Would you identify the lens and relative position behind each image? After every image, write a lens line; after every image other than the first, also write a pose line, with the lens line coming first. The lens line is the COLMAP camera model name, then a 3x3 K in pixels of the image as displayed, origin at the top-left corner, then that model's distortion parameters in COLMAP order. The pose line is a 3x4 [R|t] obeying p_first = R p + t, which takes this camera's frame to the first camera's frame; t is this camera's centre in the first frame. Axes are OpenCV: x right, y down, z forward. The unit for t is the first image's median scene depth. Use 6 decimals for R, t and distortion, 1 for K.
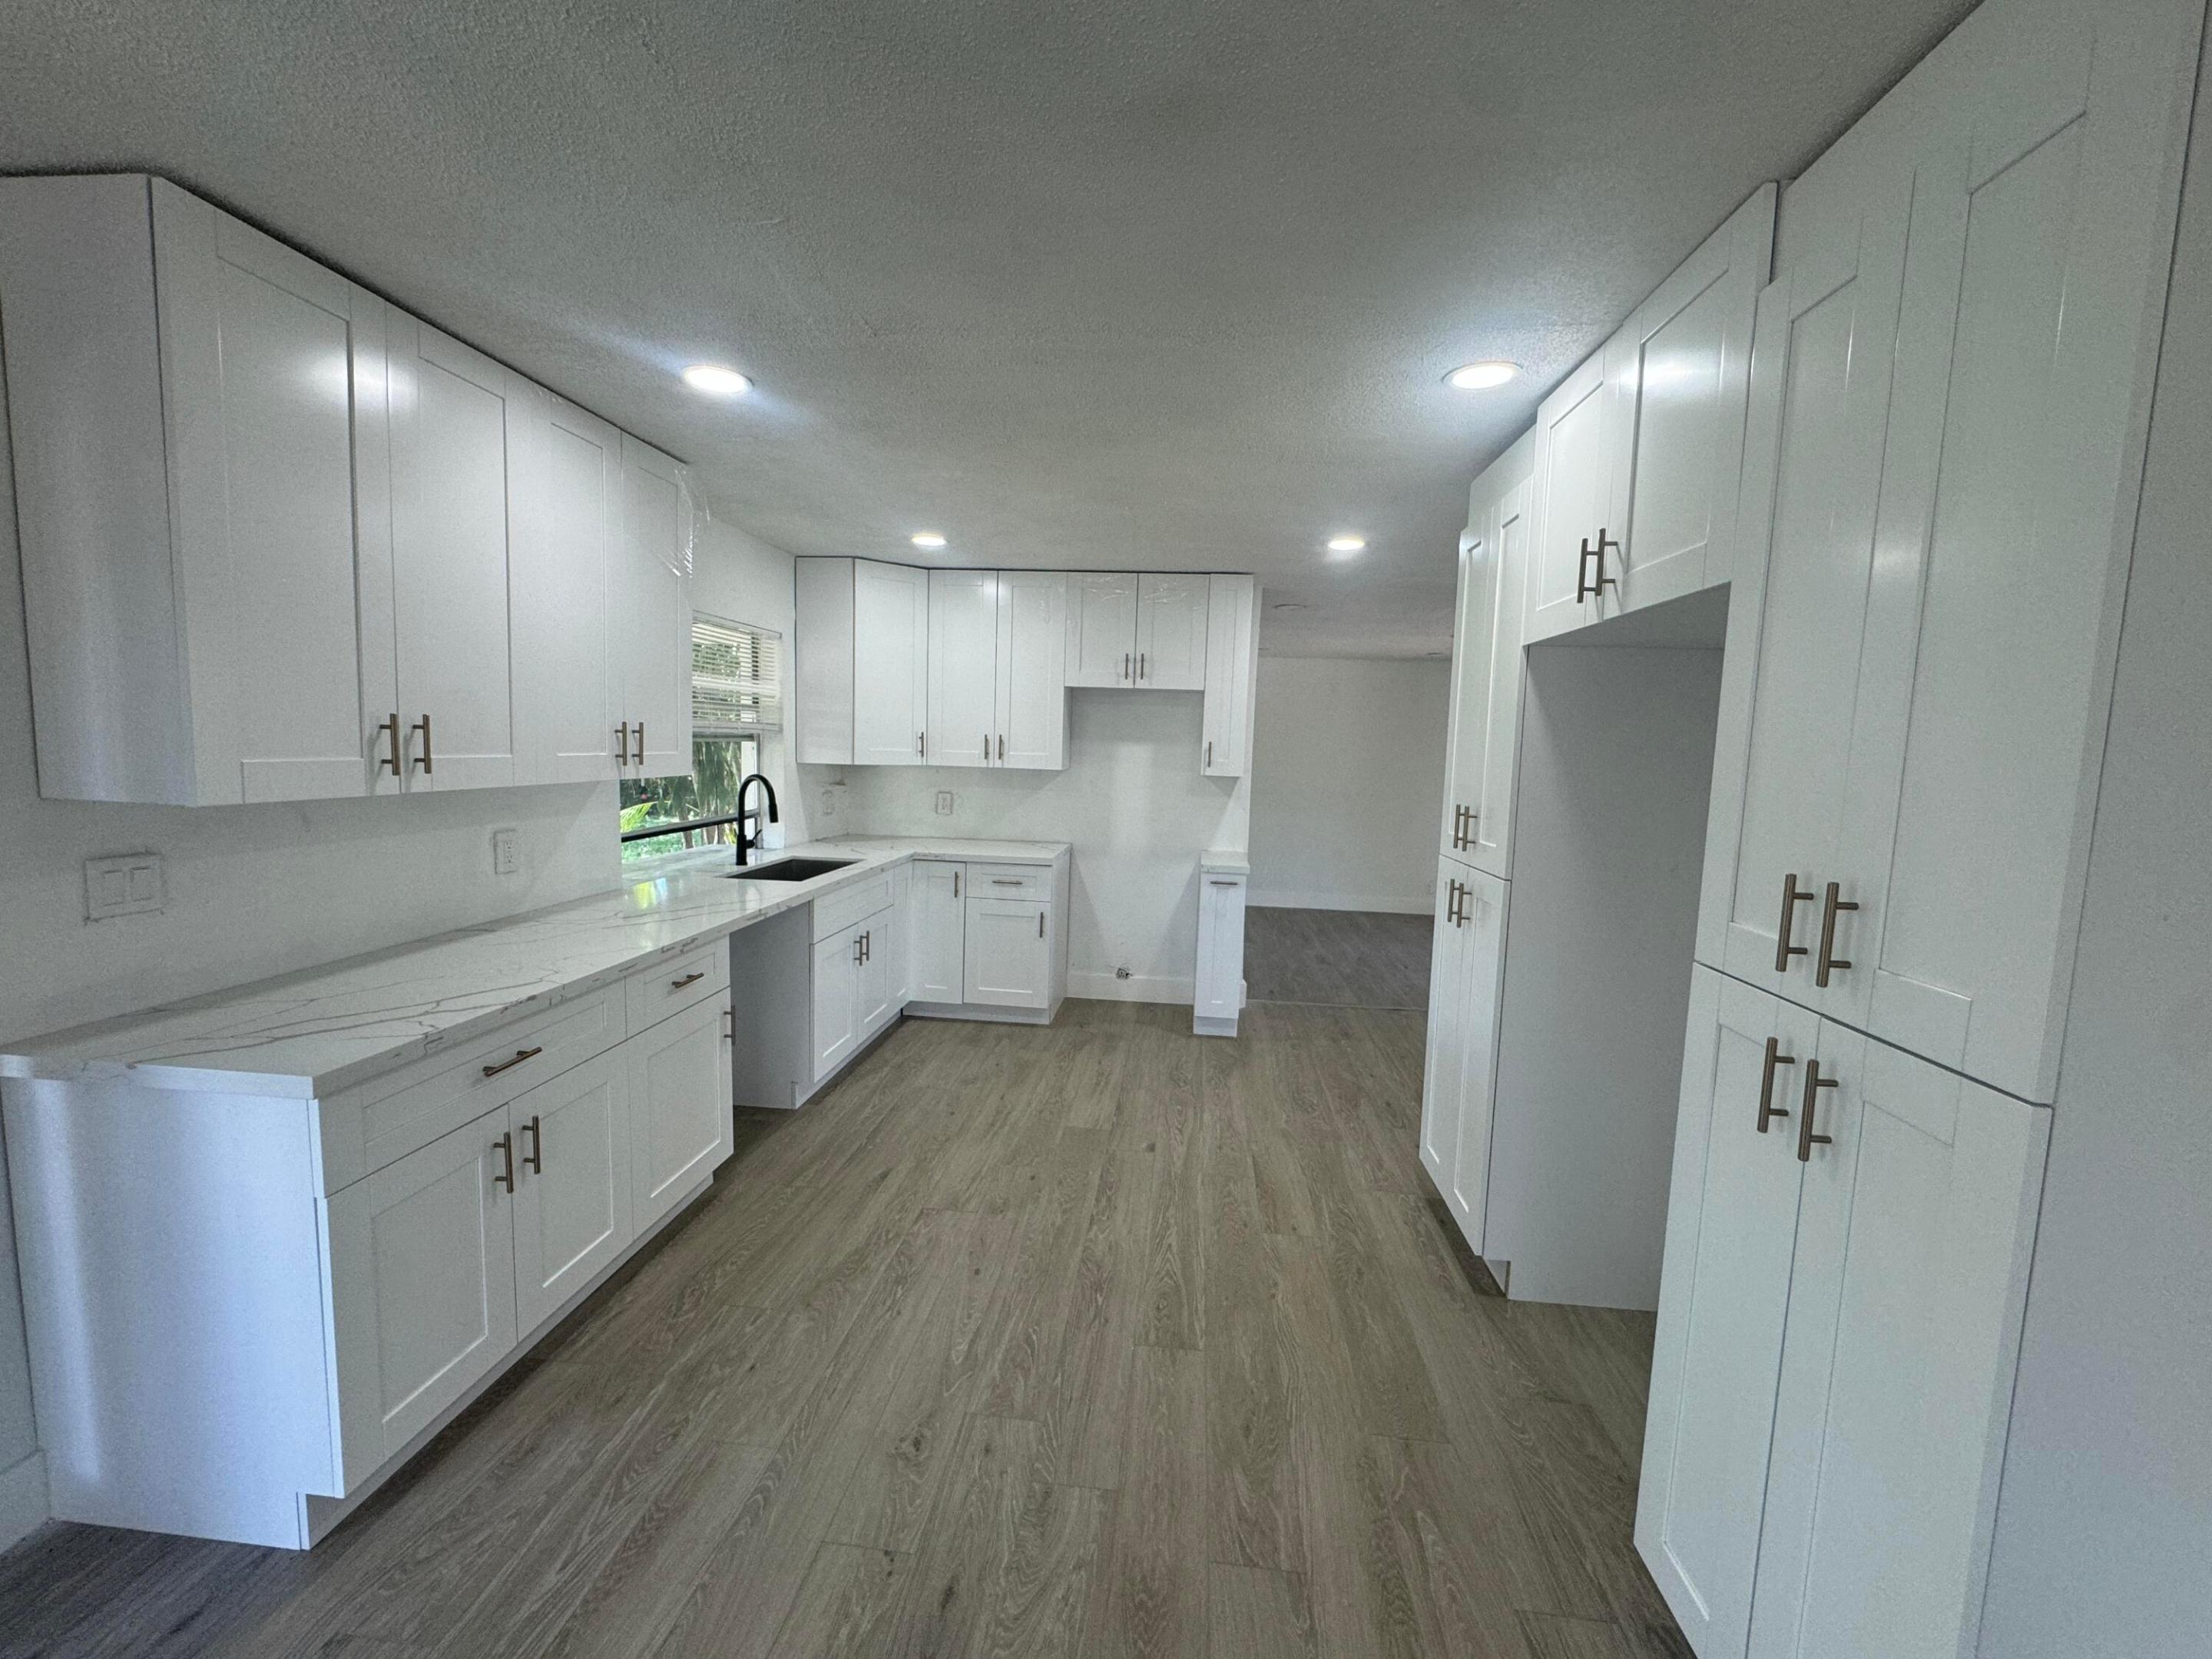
lens RADIAL K [[883.4, 0, 1106.0], [0, 883.4, 829.5], [0, 0, 1]] dist [-0.004687, 0.000818]
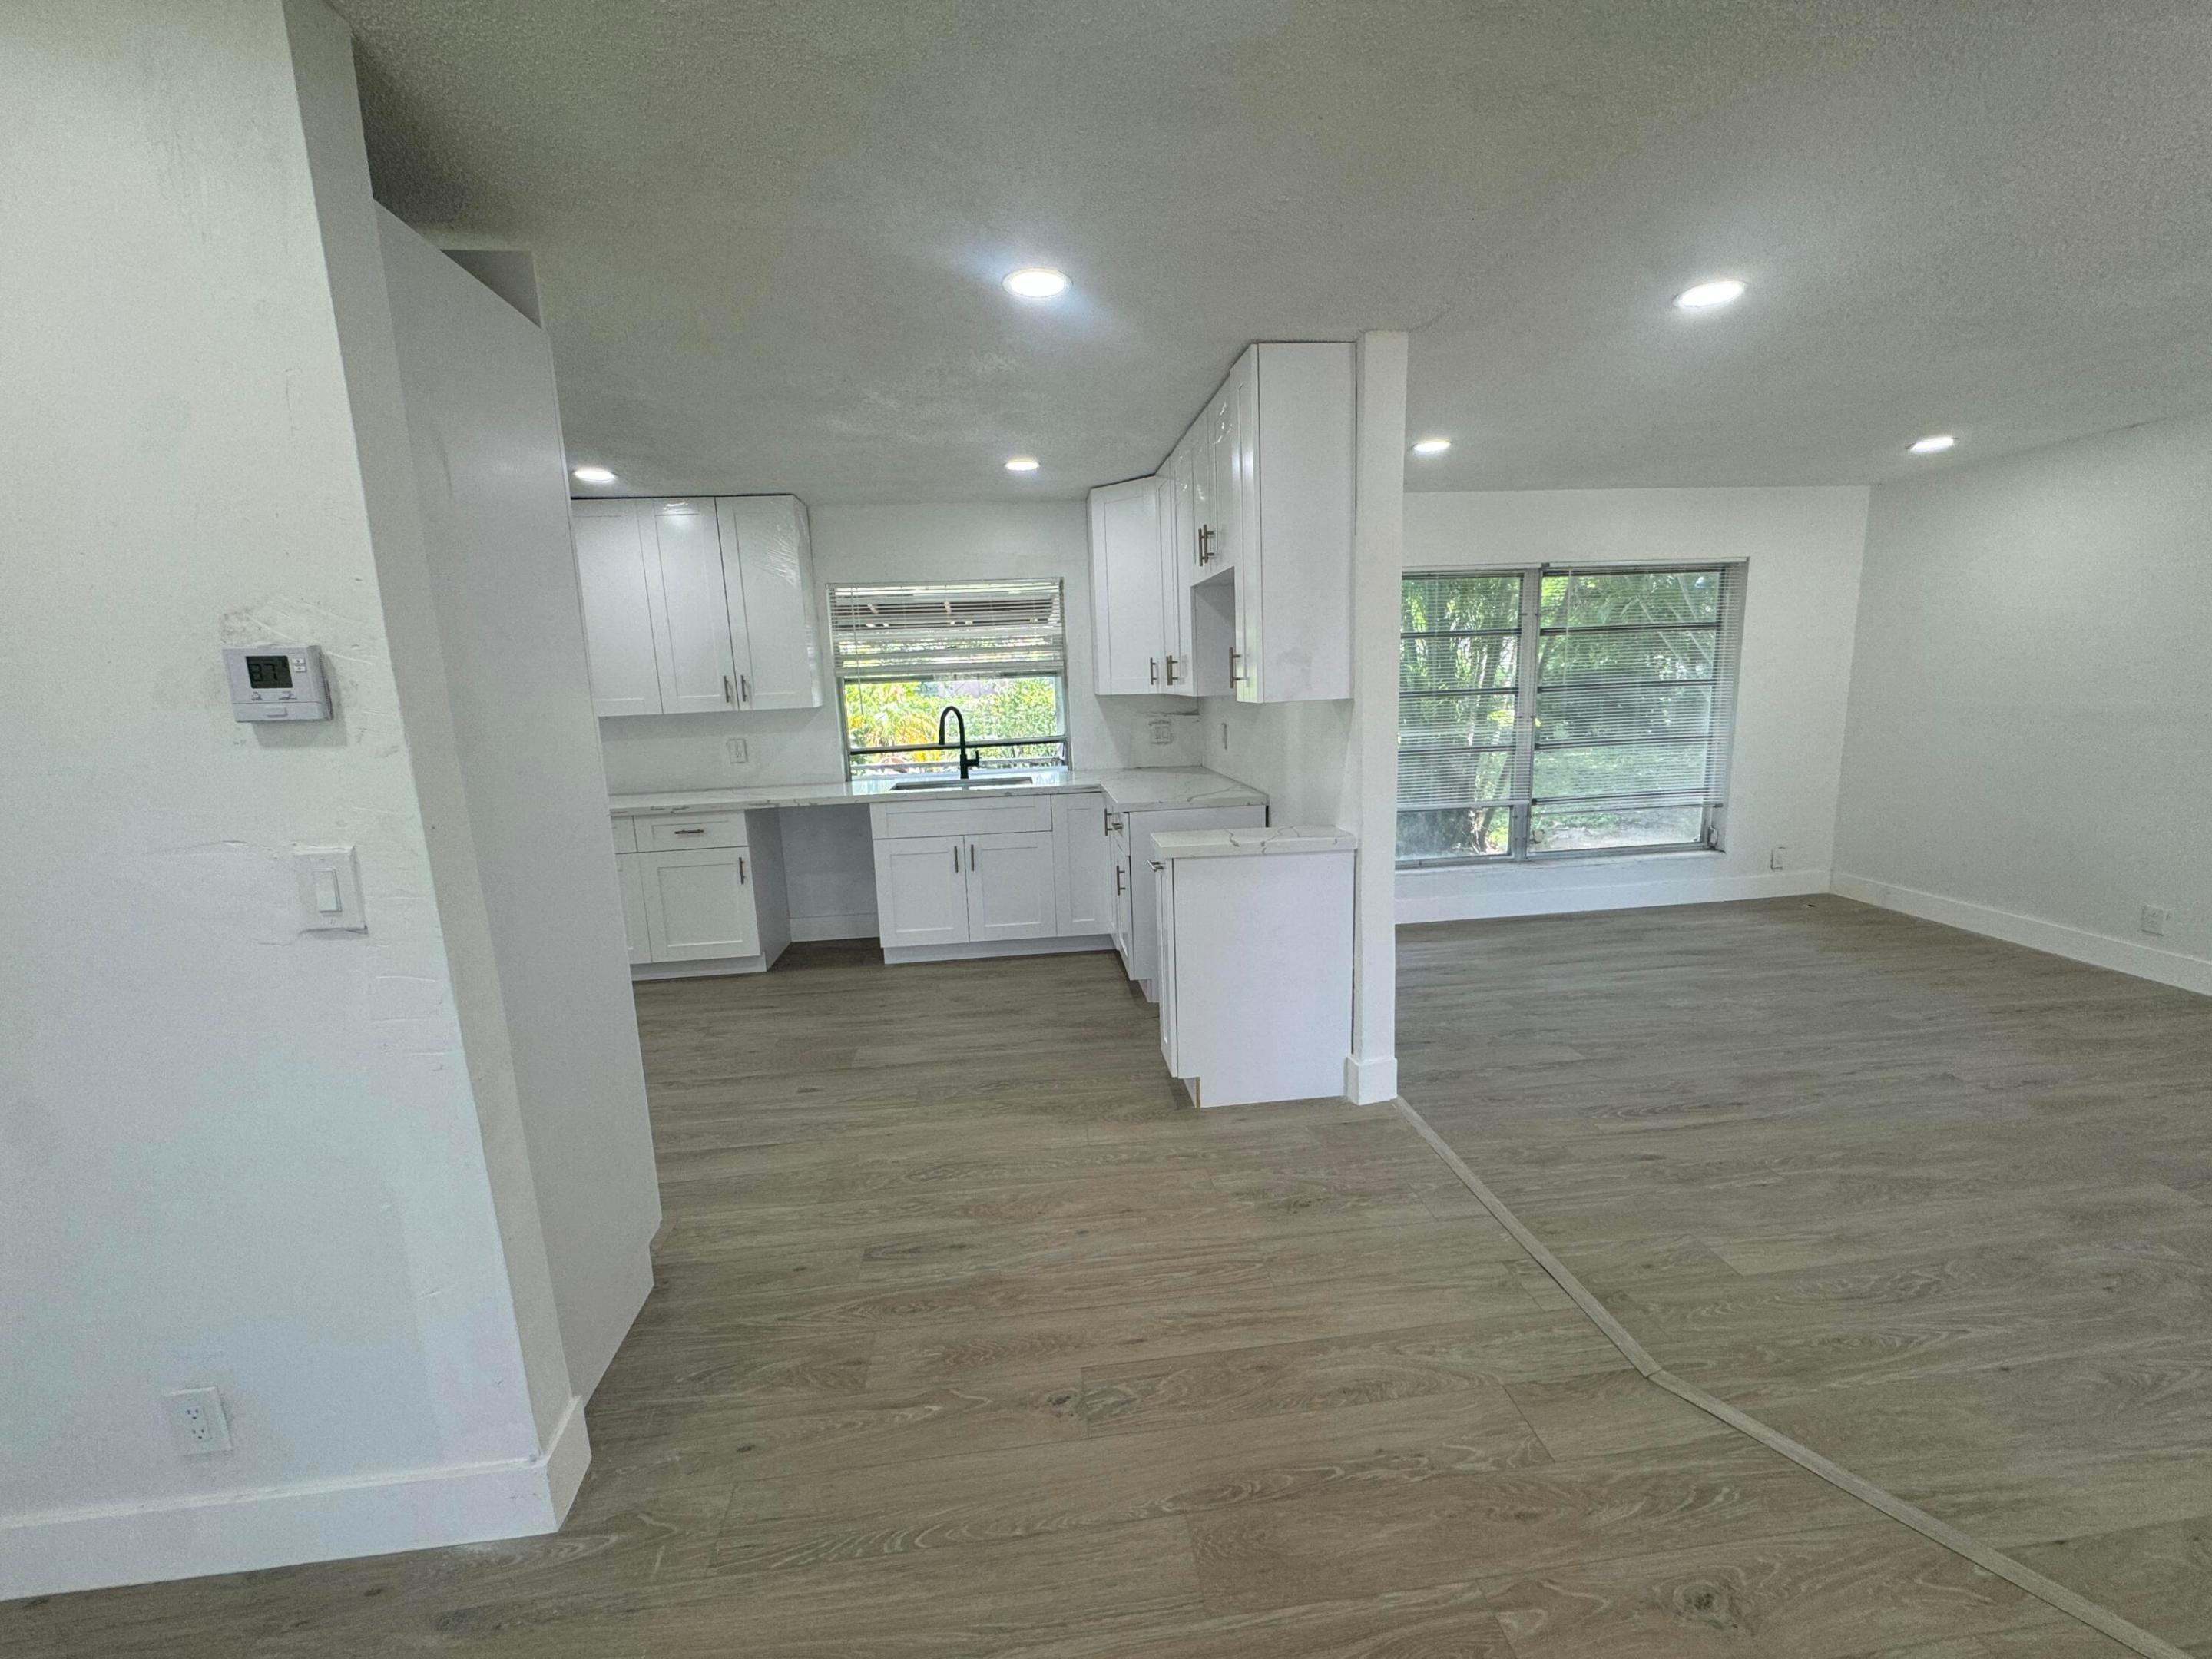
lens RADIAL K [[883.4, 0, 1106.0], [0, 883.4, 829.5], [0, 0, 1]] dist [-0.004687, 0.000818]
pose [[0.205948, 0.128037, -0.970150, 0.788705], [-0.051527, 0.991447, 0.119909, -0.044977], [0.977205, 0.025294, 0.210784, 0.851446]]
